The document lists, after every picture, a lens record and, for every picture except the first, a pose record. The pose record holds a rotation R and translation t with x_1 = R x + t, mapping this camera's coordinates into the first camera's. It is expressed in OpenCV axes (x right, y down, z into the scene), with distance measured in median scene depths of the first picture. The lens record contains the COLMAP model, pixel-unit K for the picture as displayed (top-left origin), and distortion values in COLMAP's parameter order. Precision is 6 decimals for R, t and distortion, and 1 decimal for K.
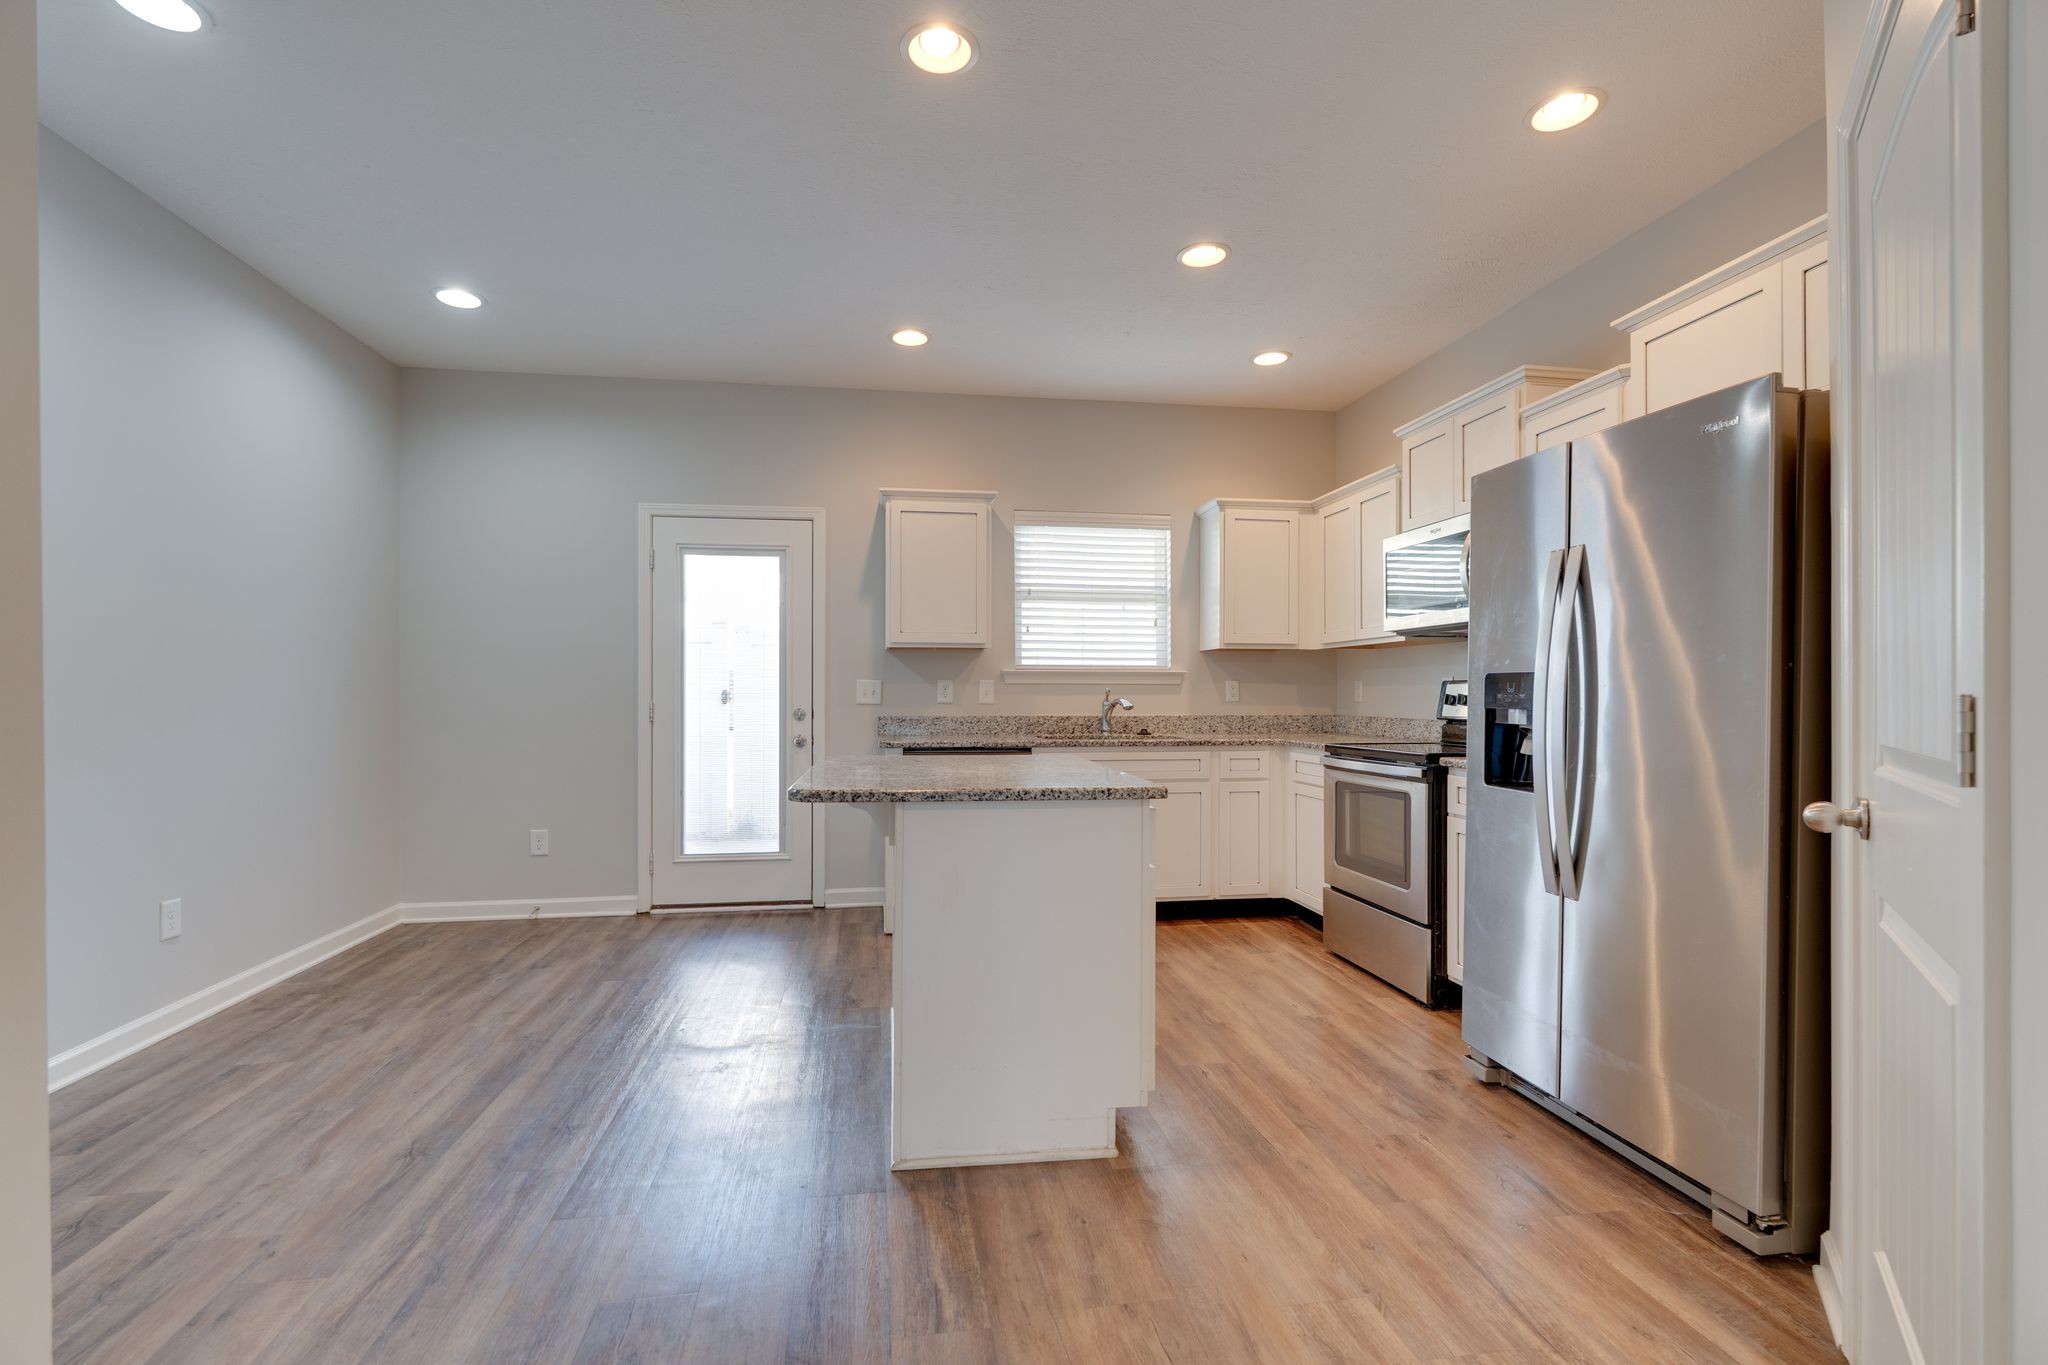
lens RADIAL K [[910.9, 0, 1003.7], [0, 910.9, 673.0], [0, 0, 1]] dist [-0.001848, -0.000135]
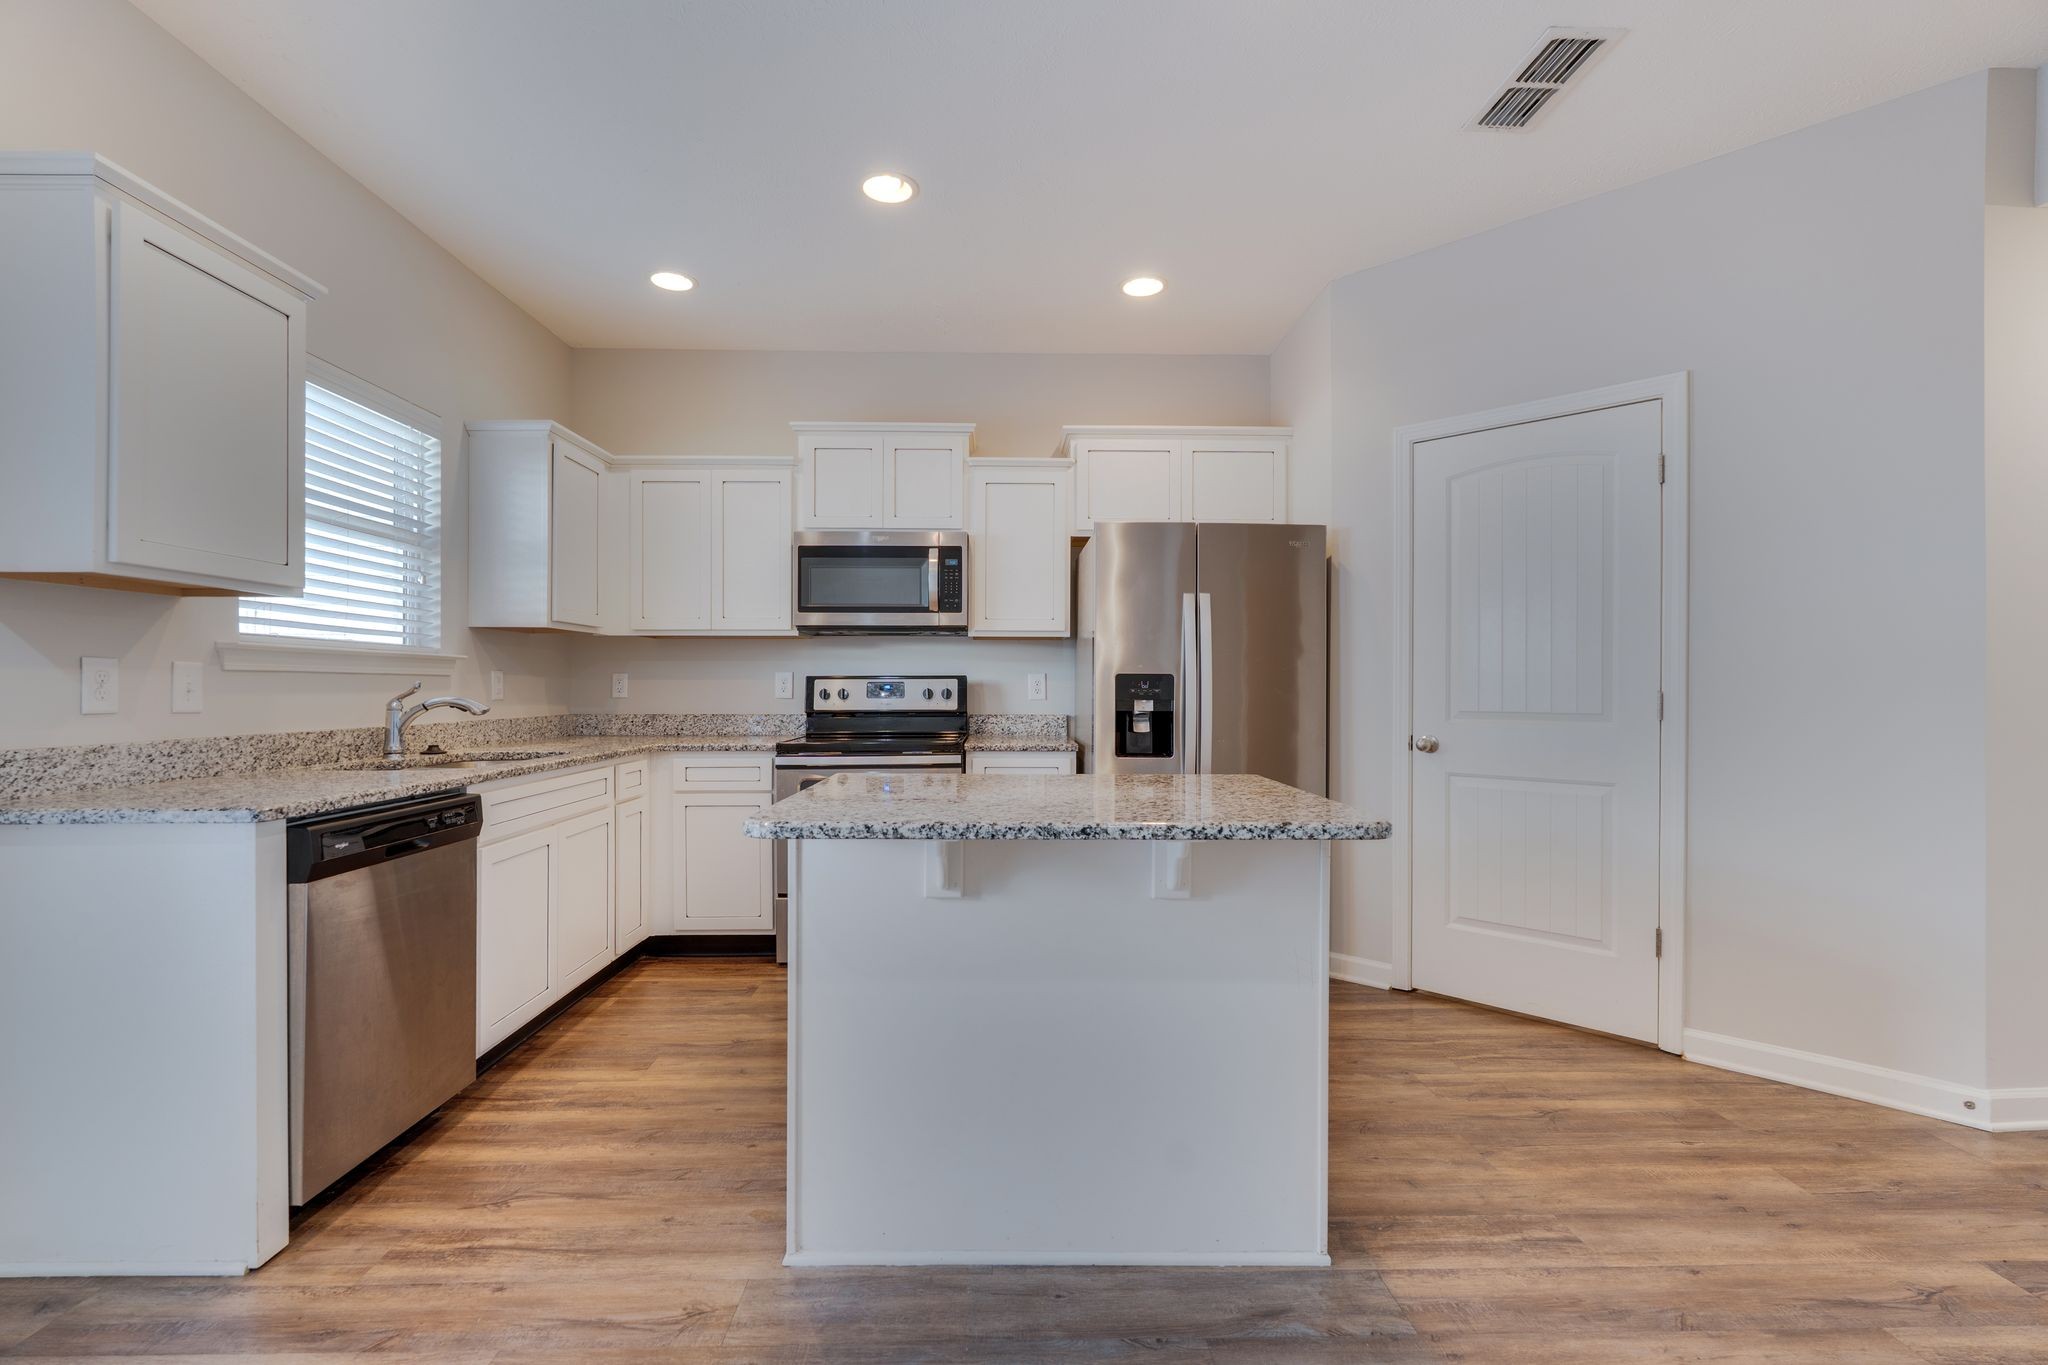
lens RADIAL K [[910.9, 0, 1020.6], [0, 910.9, 684.6], [0, 0, 1]] dist [-0.001848, -0.000135]
pose [[0.110868, 0.002199, 0.993833, -0.439847], [-0.022370, 0.999750, 0.000284, 0.010526], [-0.993583, -0.022264, 0.110889, 0.538408]]
